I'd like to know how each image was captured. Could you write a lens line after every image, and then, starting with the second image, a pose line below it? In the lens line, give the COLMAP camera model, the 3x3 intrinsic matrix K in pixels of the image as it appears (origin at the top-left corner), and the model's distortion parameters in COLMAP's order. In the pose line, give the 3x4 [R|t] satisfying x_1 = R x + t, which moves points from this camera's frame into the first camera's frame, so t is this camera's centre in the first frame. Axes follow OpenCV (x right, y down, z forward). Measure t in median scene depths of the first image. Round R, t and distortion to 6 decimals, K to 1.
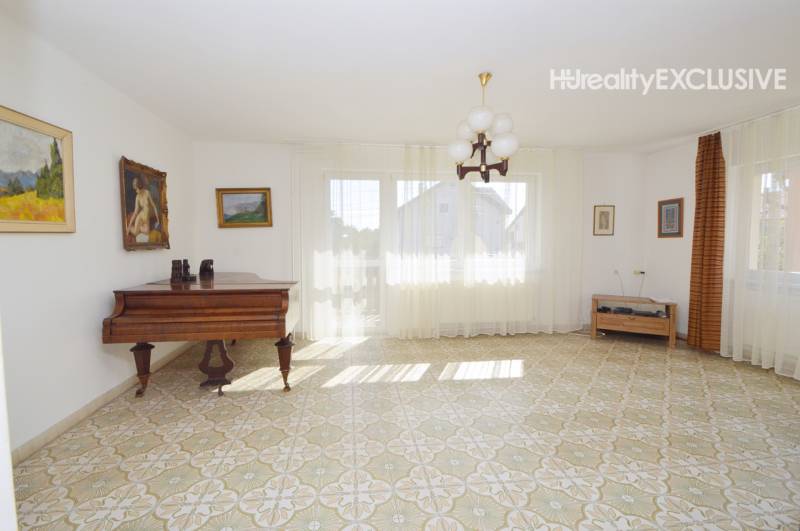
lens RADIAL K [[356.8, 0, 407.2], [0, 356.8, 257.4], [0, 0, 1]] dist [-0.001258, -0.003216]
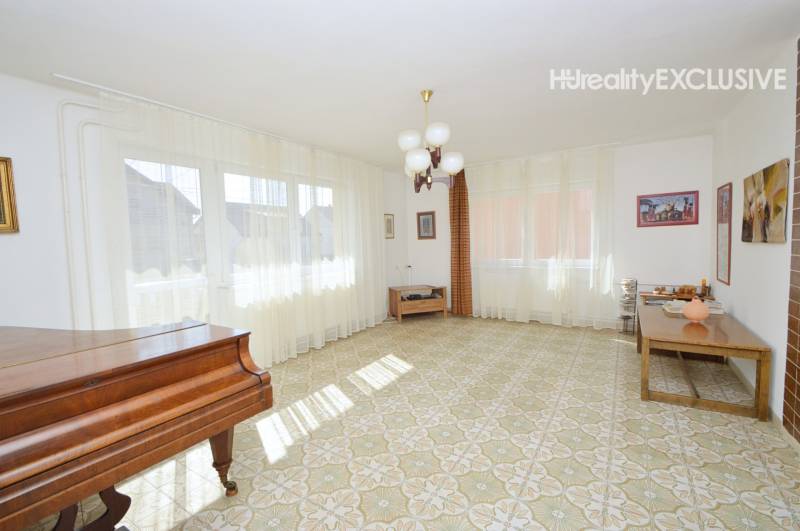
lens RADIAL K [[340.3, 0, 400.1], [0, 340.3, 263.6], [0, 0, 1]] dist [-0.011137, -0.000145]
pose [[0.651567, -0.068829, 0.755462, -0.413043], [0.051765, 0.997588, 0.046242, -0.036501], [-0.756823, 0.008977, 0.653558, 0.270895]]
